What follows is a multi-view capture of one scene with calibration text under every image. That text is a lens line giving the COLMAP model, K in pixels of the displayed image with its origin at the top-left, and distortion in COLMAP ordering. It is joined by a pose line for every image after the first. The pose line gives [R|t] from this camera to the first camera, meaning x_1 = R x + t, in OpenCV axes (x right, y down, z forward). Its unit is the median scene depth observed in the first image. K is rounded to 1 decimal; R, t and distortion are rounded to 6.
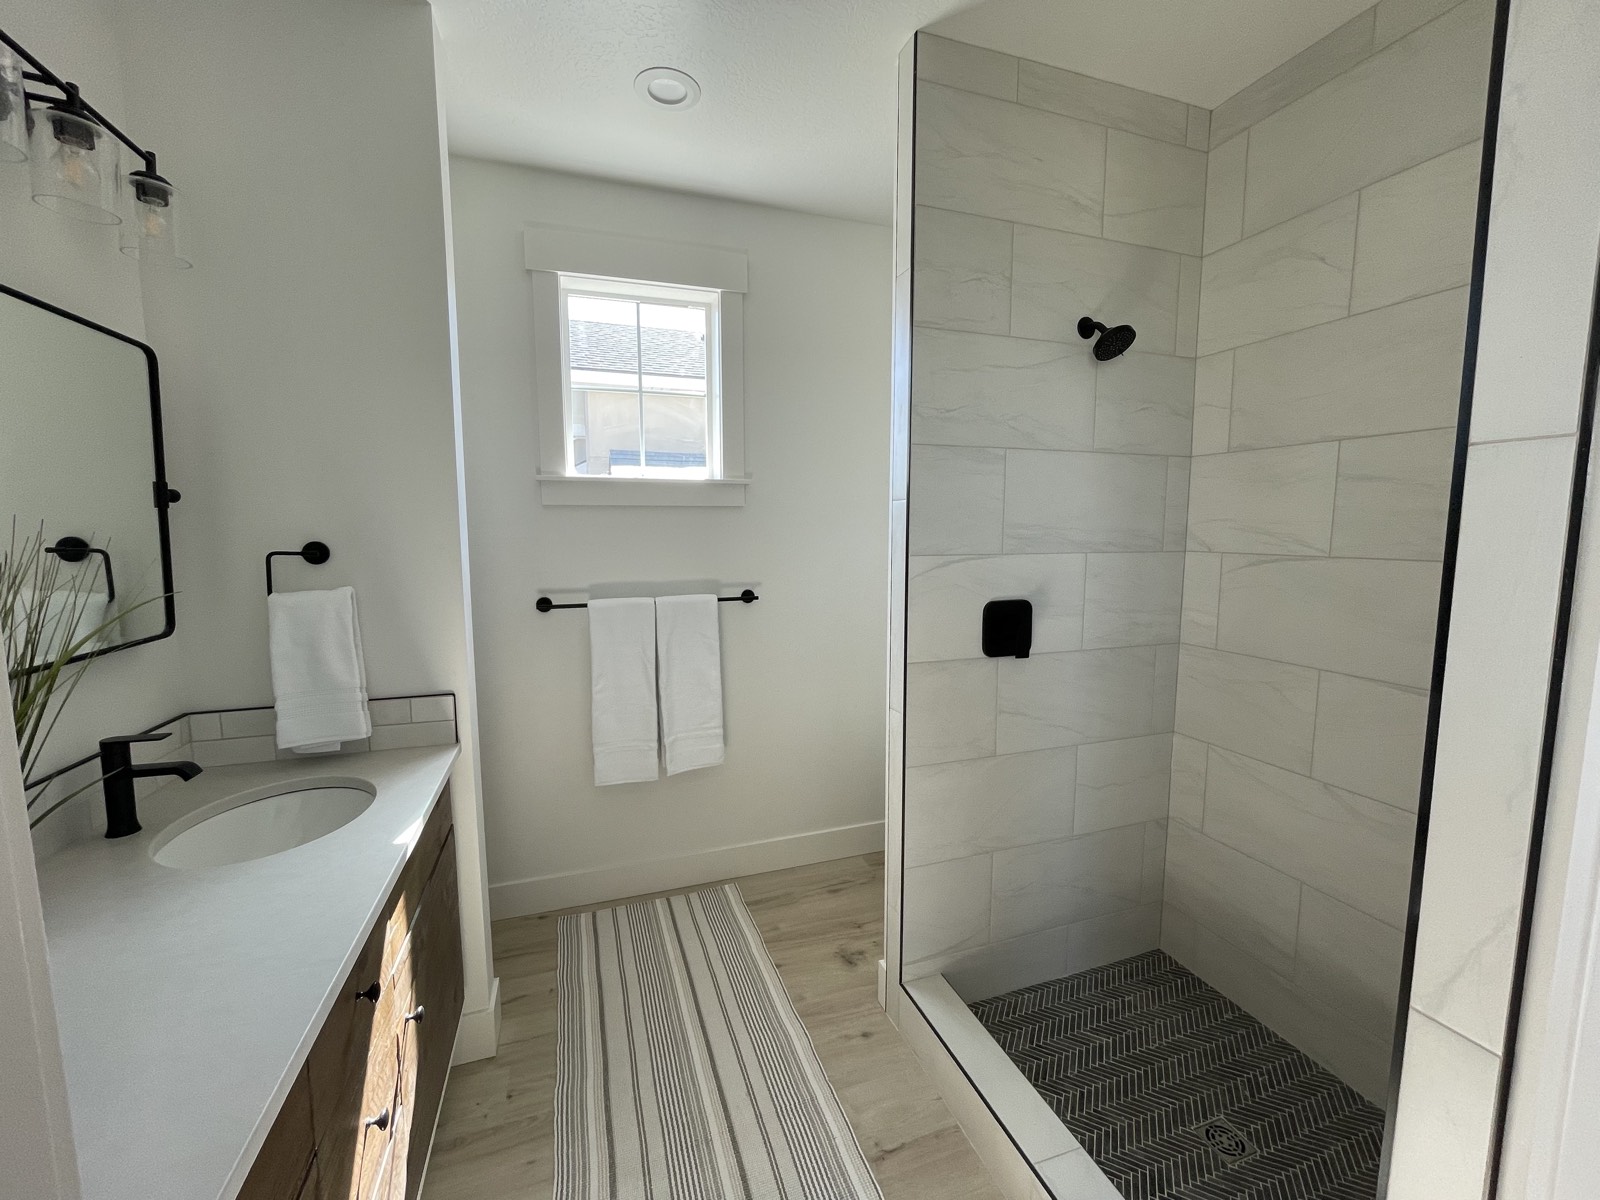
lens RADIAL K [[654.2, 0, 803.2], [0, 654.2, 594.8], [0, 0, 1]] dist [-0.000783, -0.000901]
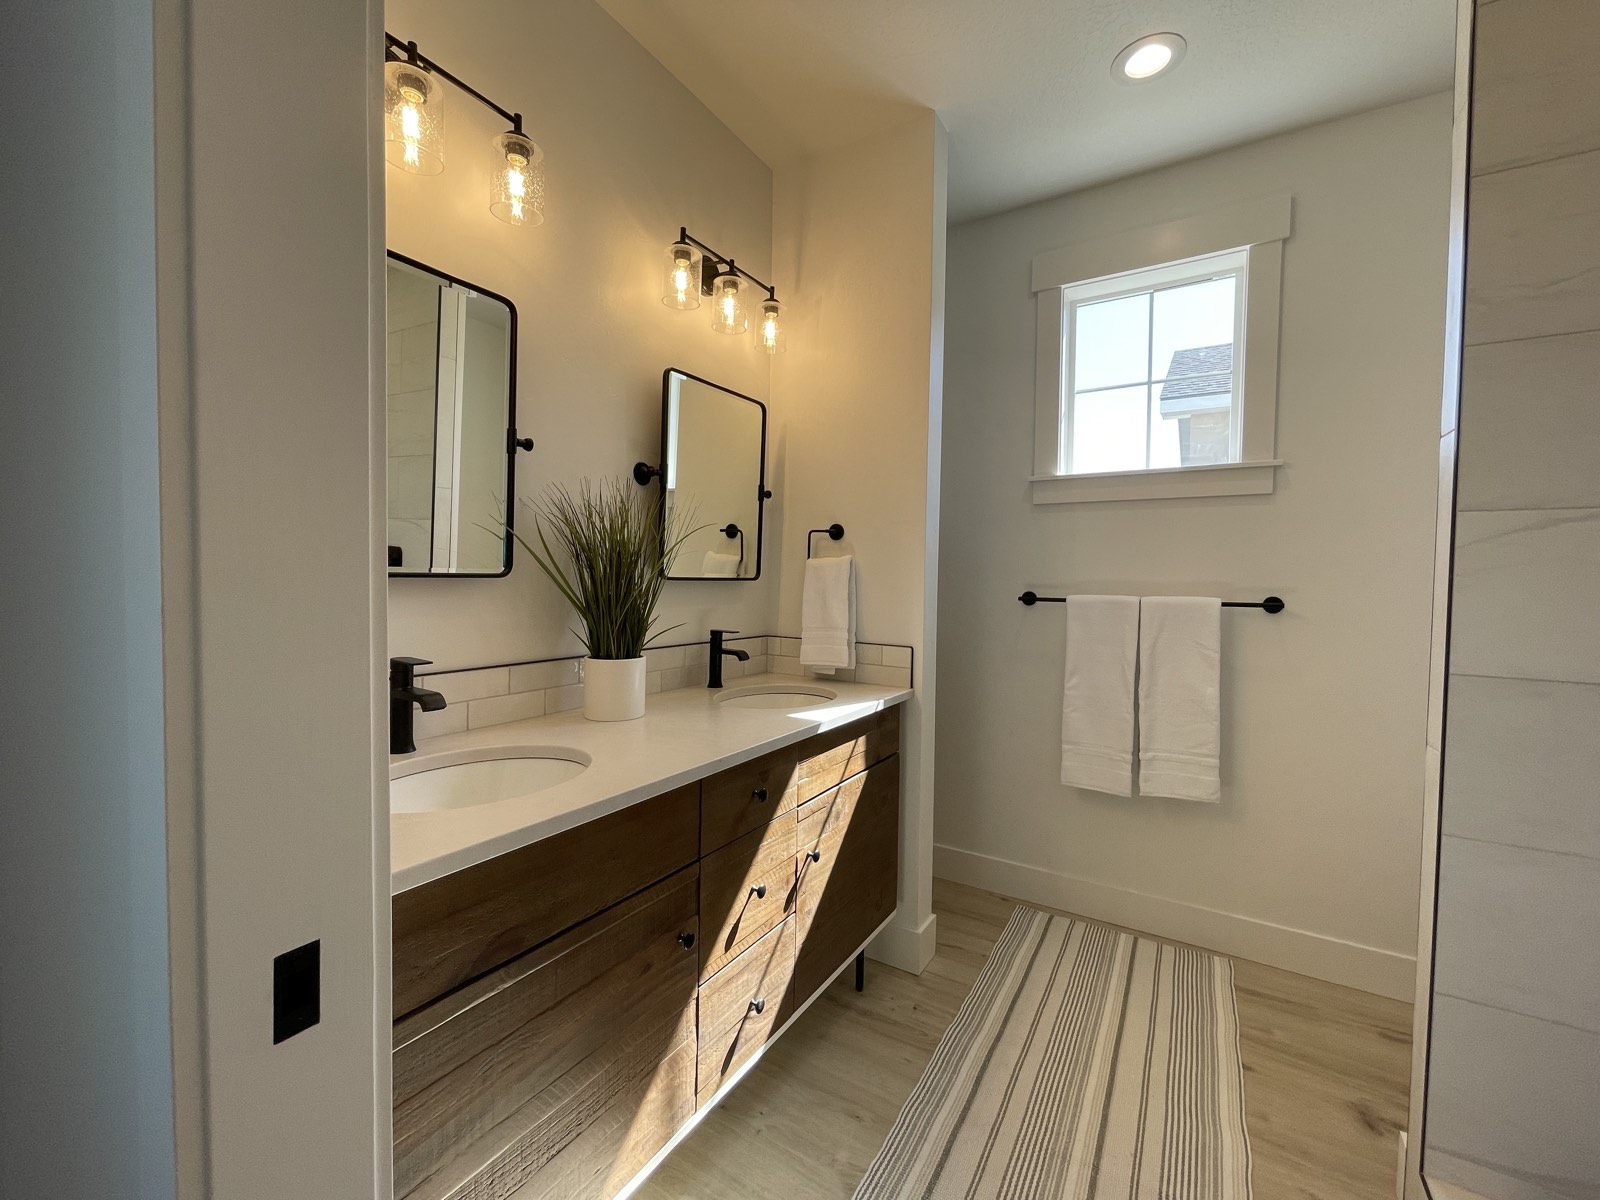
lens RADIAL K [[654.2, 0, 797.1], [0, 654.2, 596.0], [0, 0, 1]] dist [-0.000783, -0.000901]
pose [[0.623007, 0.032523, -0.781540, 0.197121], [-0.097998, 0.994508, -0.036734, 0.086566], [0.776053, 0.099475, 0.622773, 0.048812]]
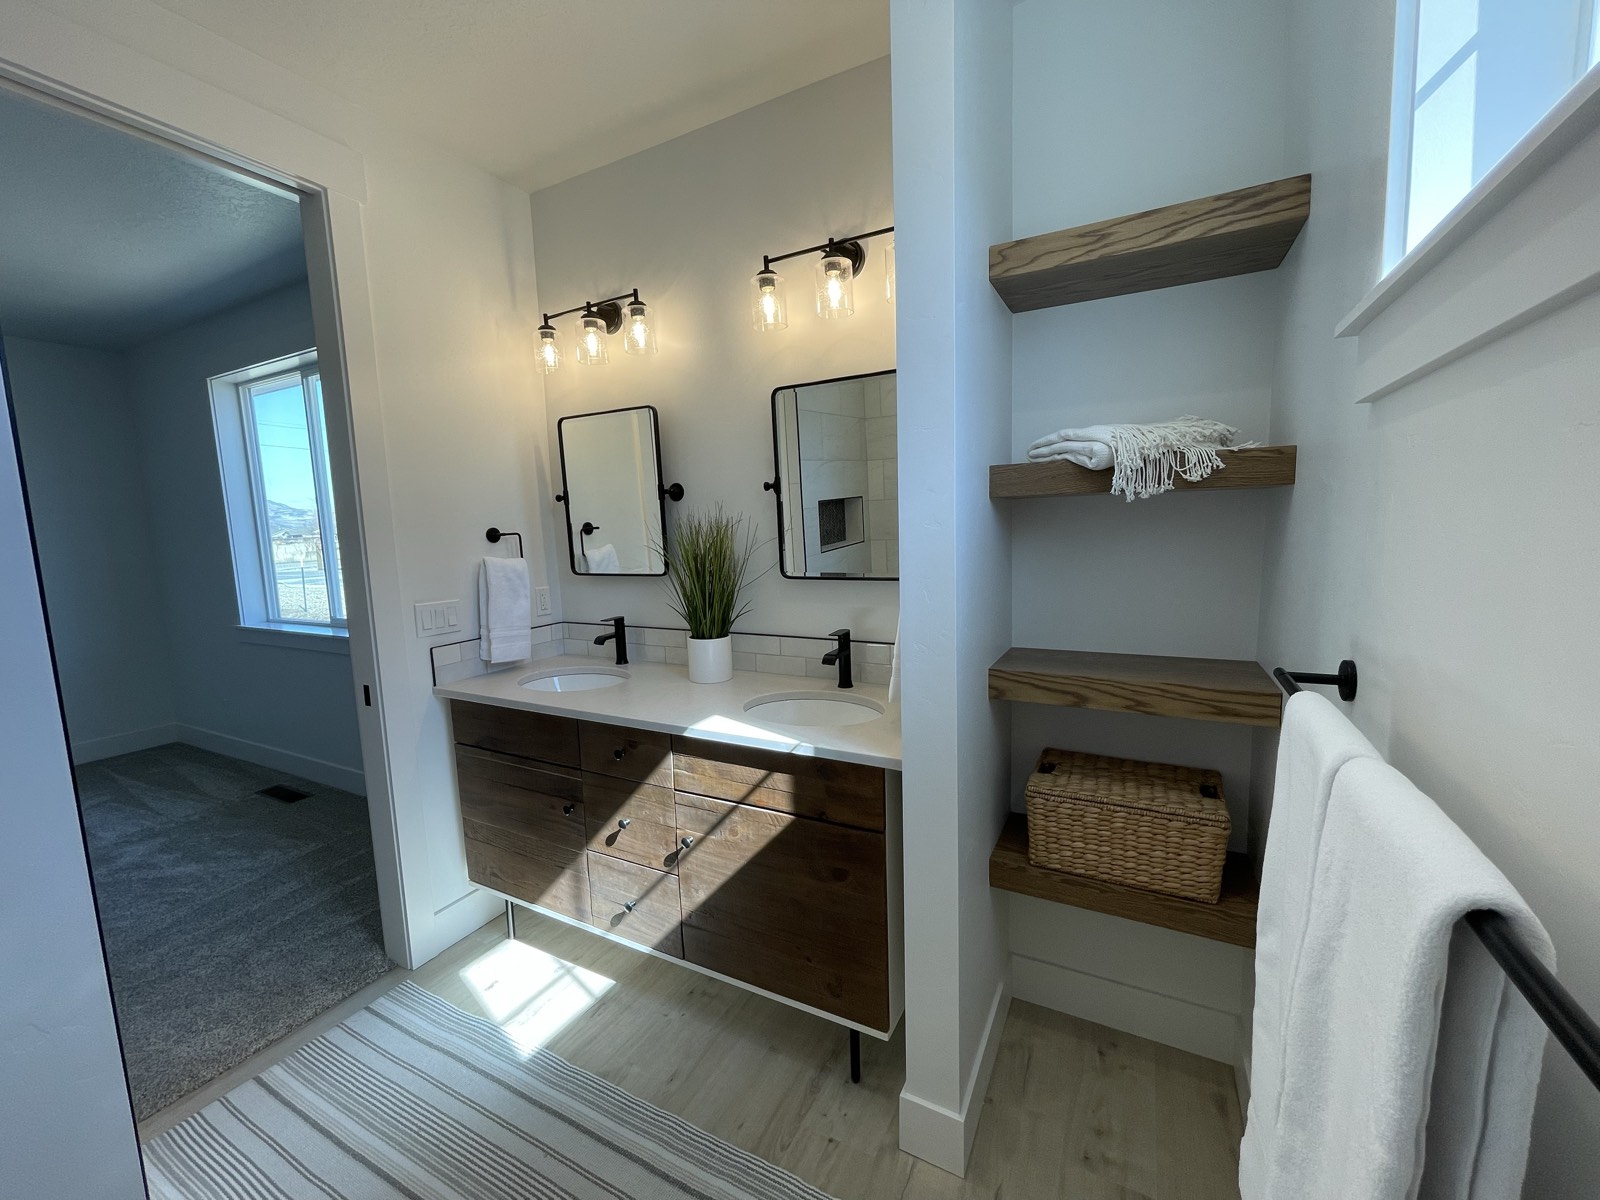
lens RADIAL K [[654.2, 0, 797.4], [0, 654.2, 599.9], [0, 0, 1]] dist [-0.000783, -0.000901]
pose [[-0.737172, 0.101783, -0.667996, 0.071667], [-0.040124, 0.980252, 0.193640, -0.088428], [0.674513, 0.169548, -0.718530, 1.052014]]
